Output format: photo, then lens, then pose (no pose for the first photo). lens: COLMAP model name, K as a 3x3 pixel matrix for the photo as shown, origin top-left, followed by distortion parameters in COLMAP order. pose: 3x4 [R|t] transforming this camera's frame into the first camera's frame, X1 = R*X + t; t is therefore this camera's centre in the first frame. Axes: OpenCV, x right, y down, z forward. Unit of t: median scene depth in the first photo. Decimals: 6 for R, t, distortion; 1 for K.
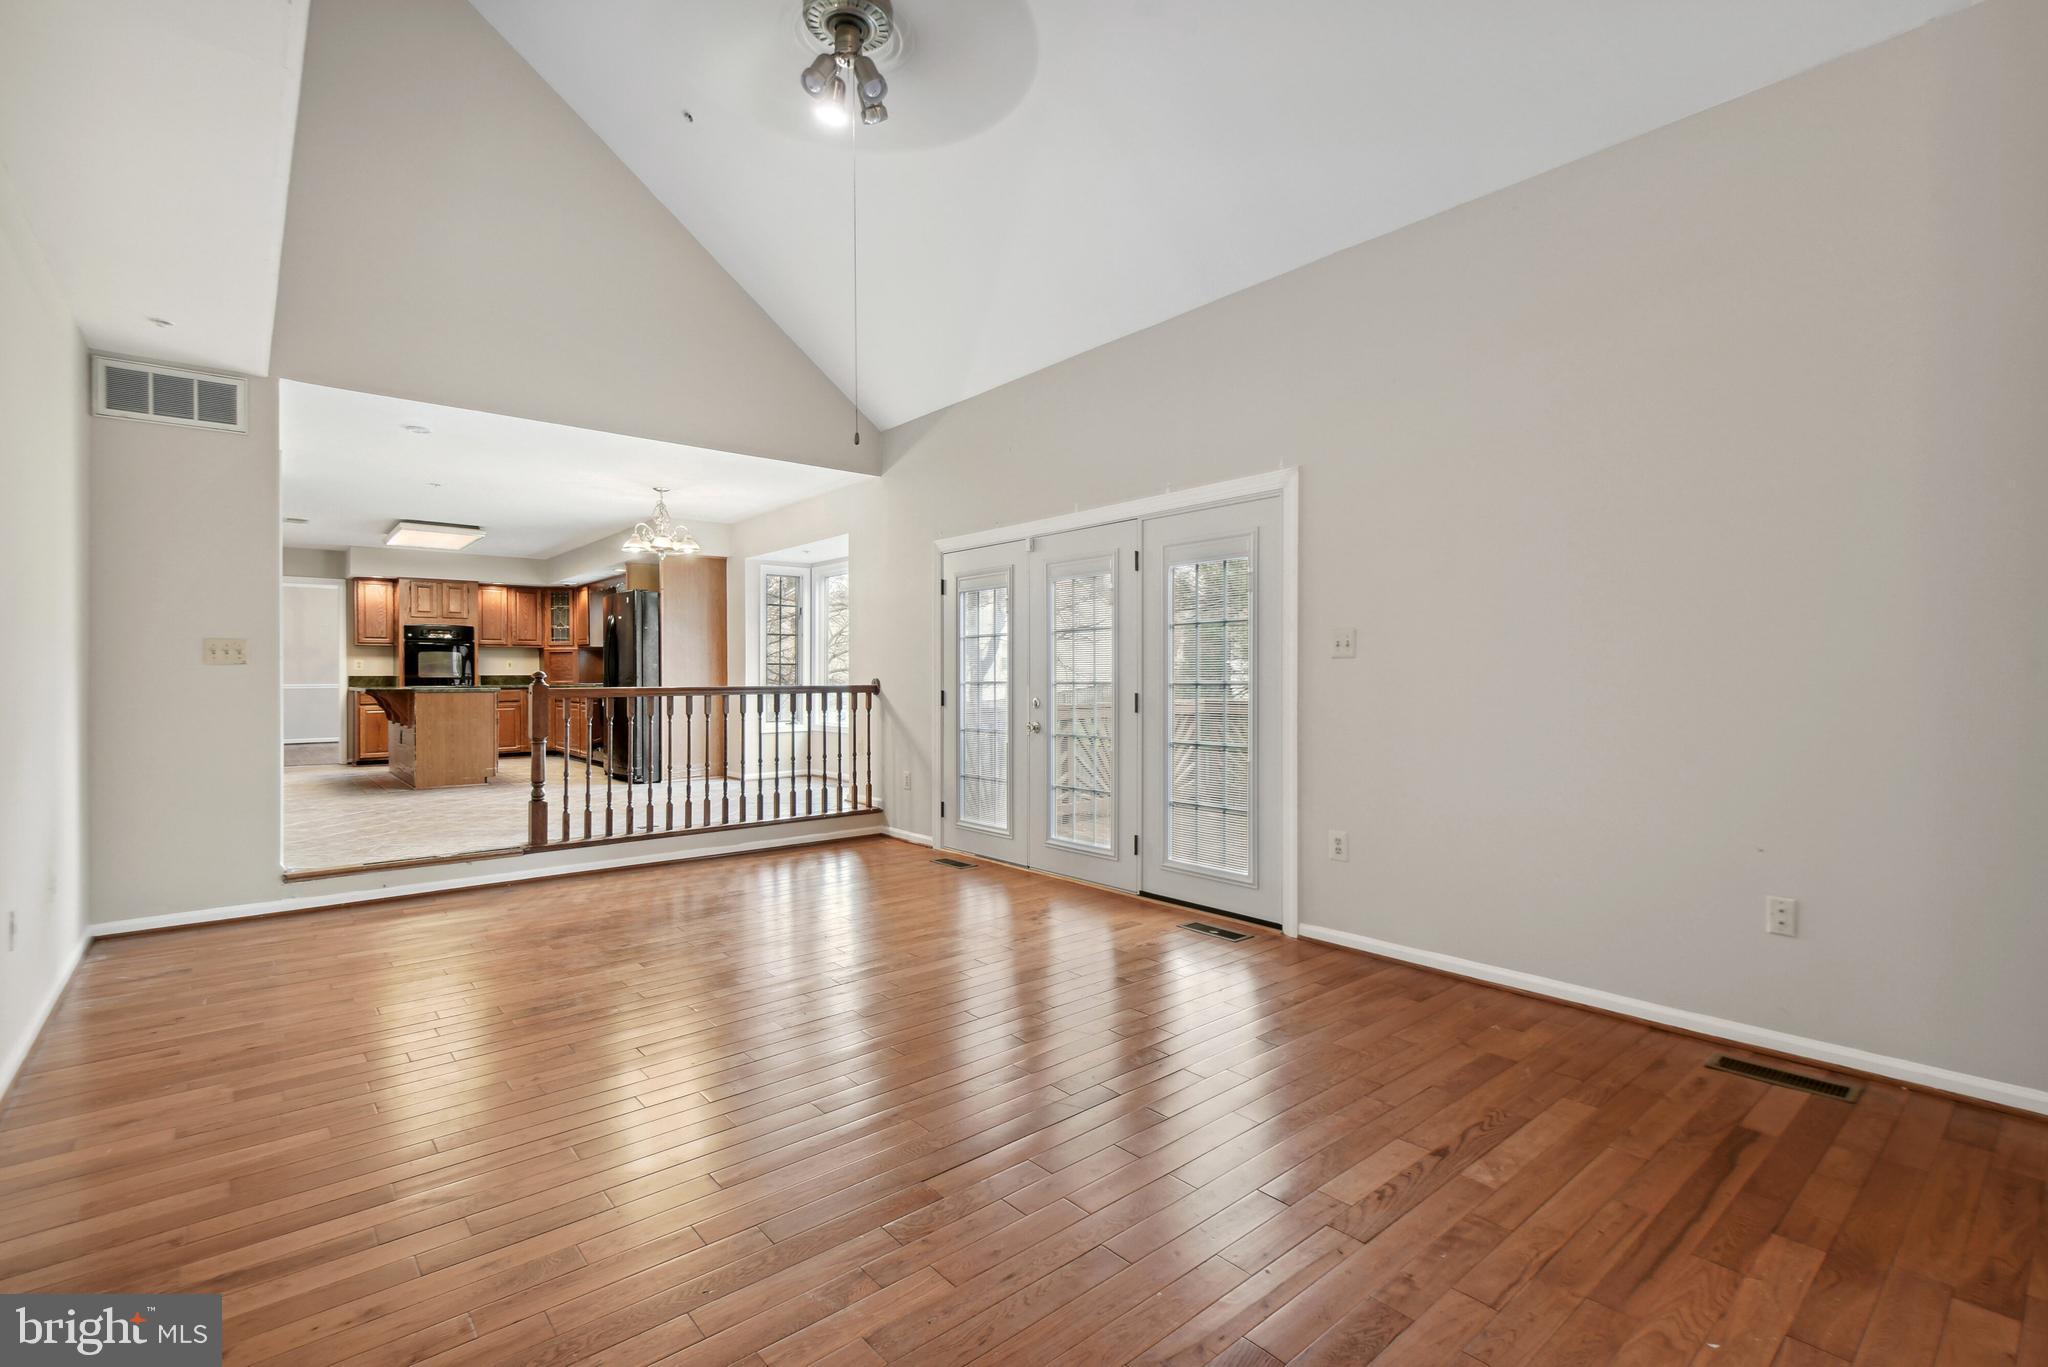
lens RADIAL K [[941.8, 0, 1051.1], [0, 941.8, 677.6], [0, 0, 1]] dist [0.019573, -0.013902]
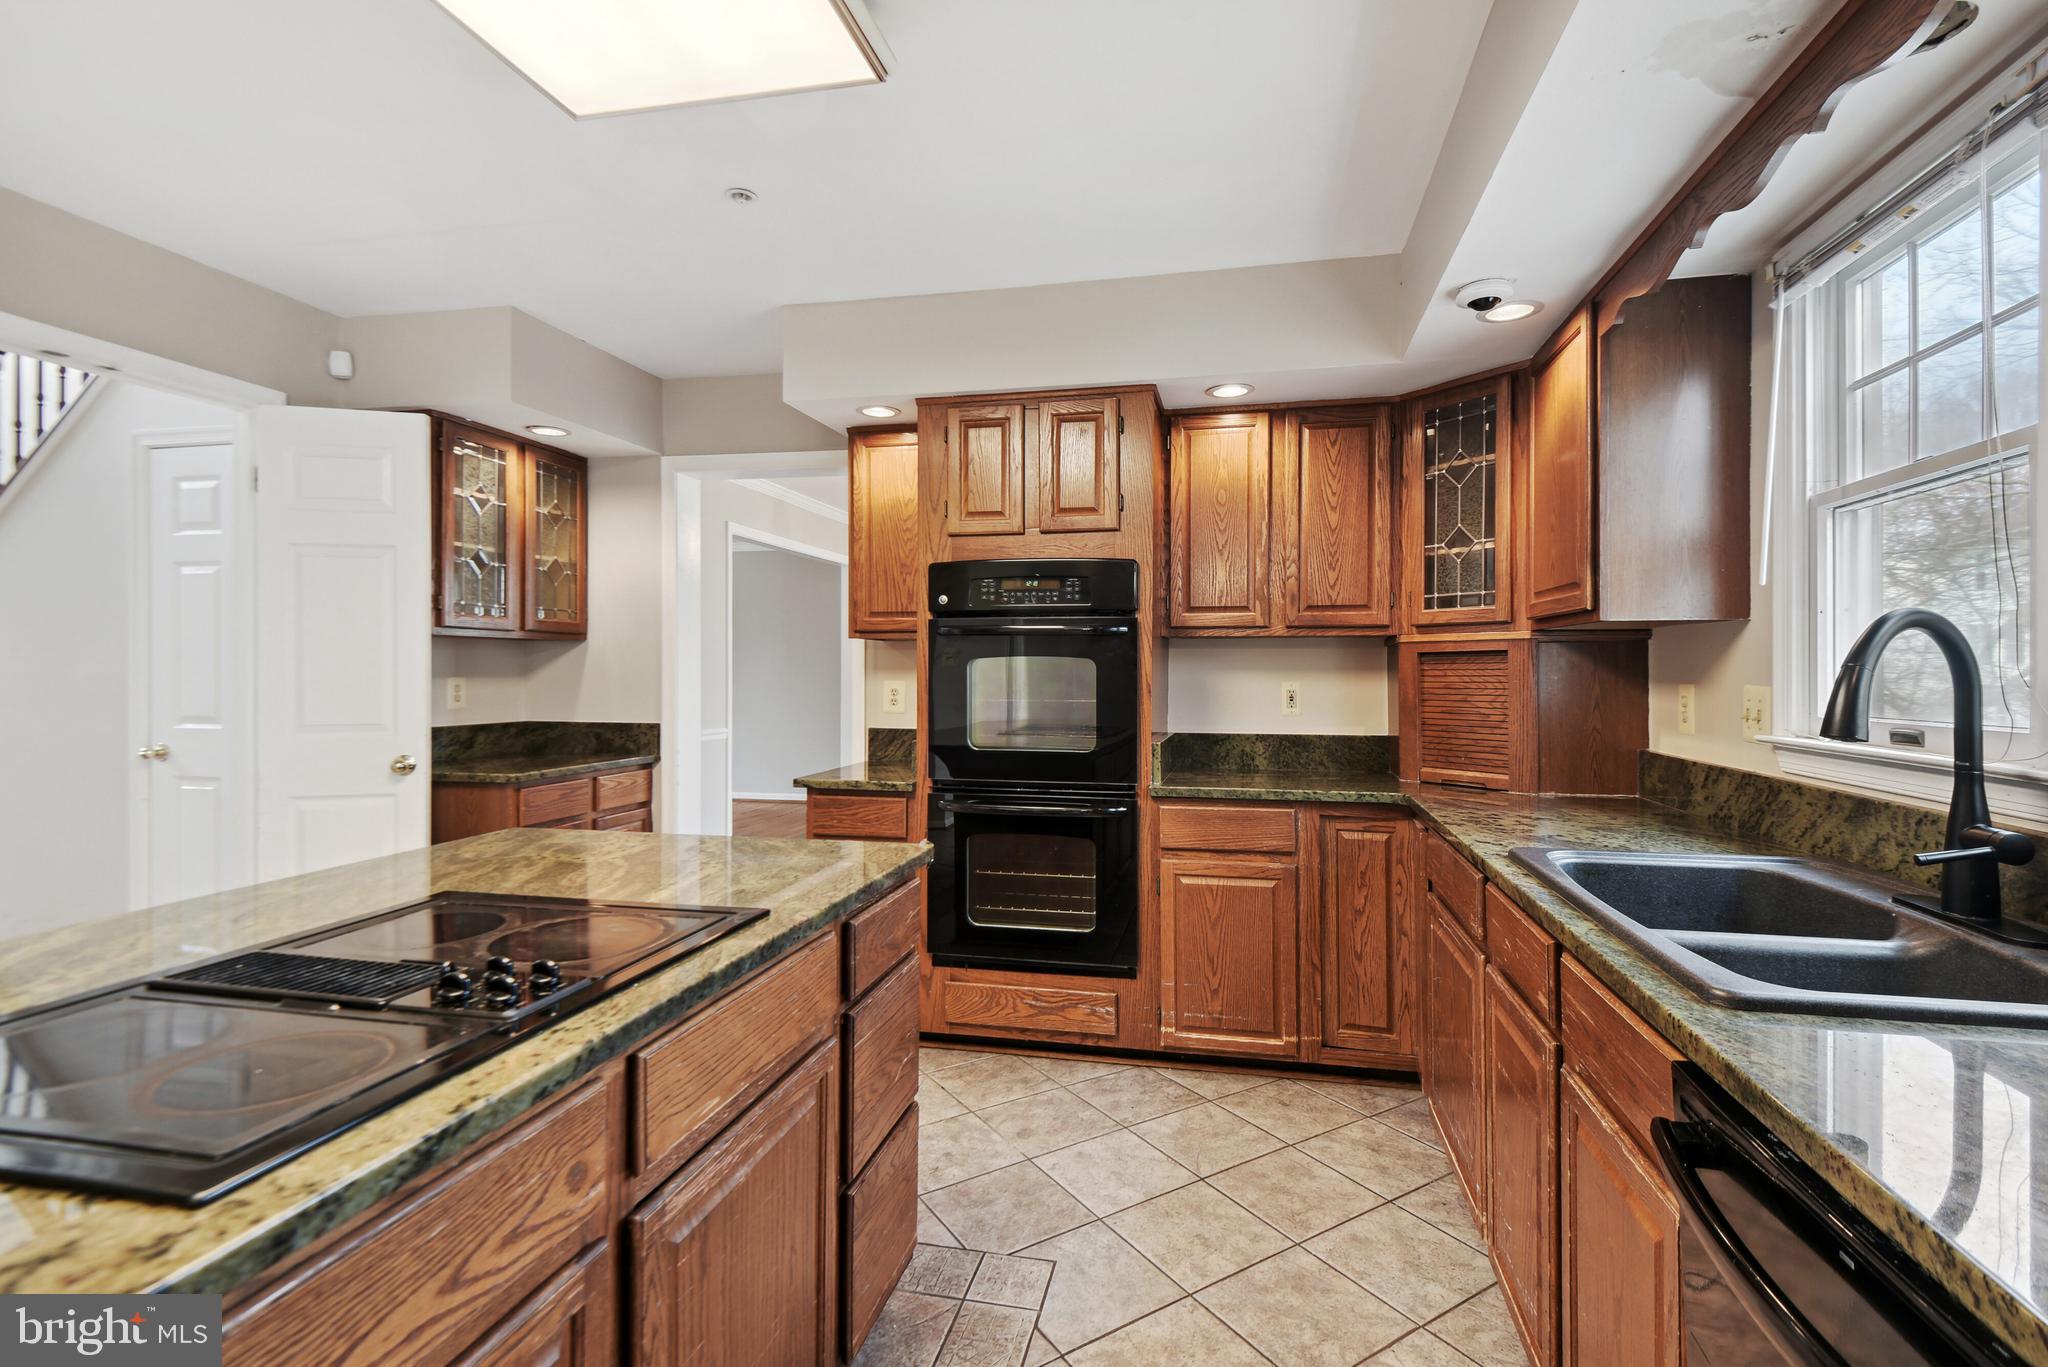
lens RADIAL K [[941.8, 0, 1053.1], [0, 941.8, 673.3], [0, 0, 1]] dist [0.019573, -0.013902]
pose [[0.606893, 0.006048, -0.794760, -0.433335], [-0.008581, 0.999963, 0.001057, -0.023360], [0.794737, 0.006179, 0.606922, 0.856429]]
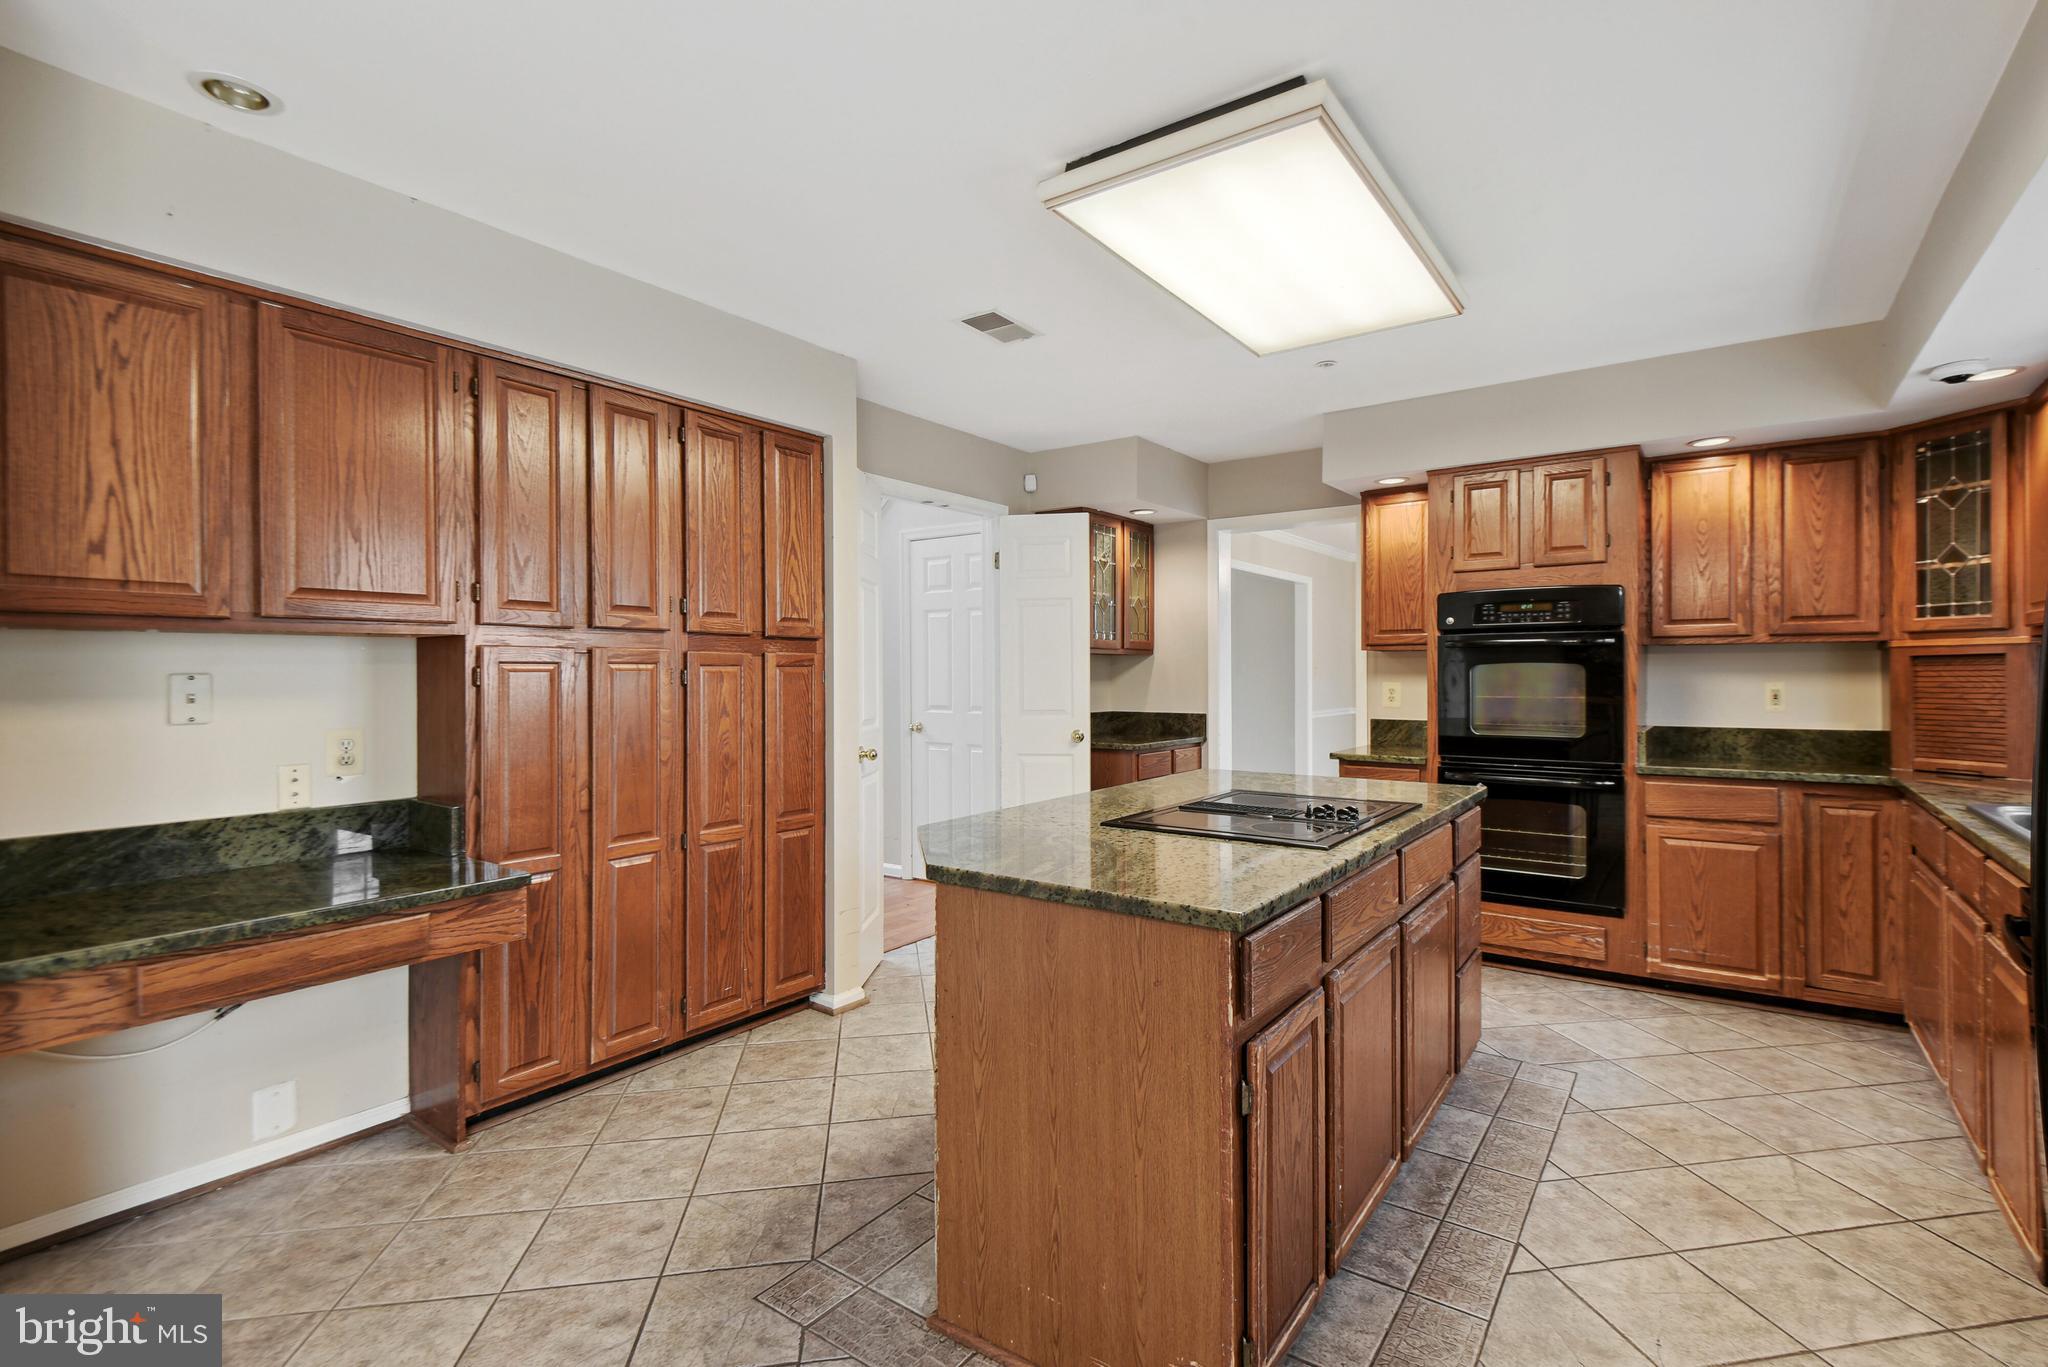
lens RADIAL K [[941.8, 0, 1048.8], [0, 941.8, 680.1], [0, 0, 1]] dist [0.019573, -0.013902]
pose [[0.237756, 0.007327, -0.971297, -0.350544], [-0.001721, 0.999973, 0.007122, -0.023707], [0.971323, -0.000021, 0.237762, 0.756580]]
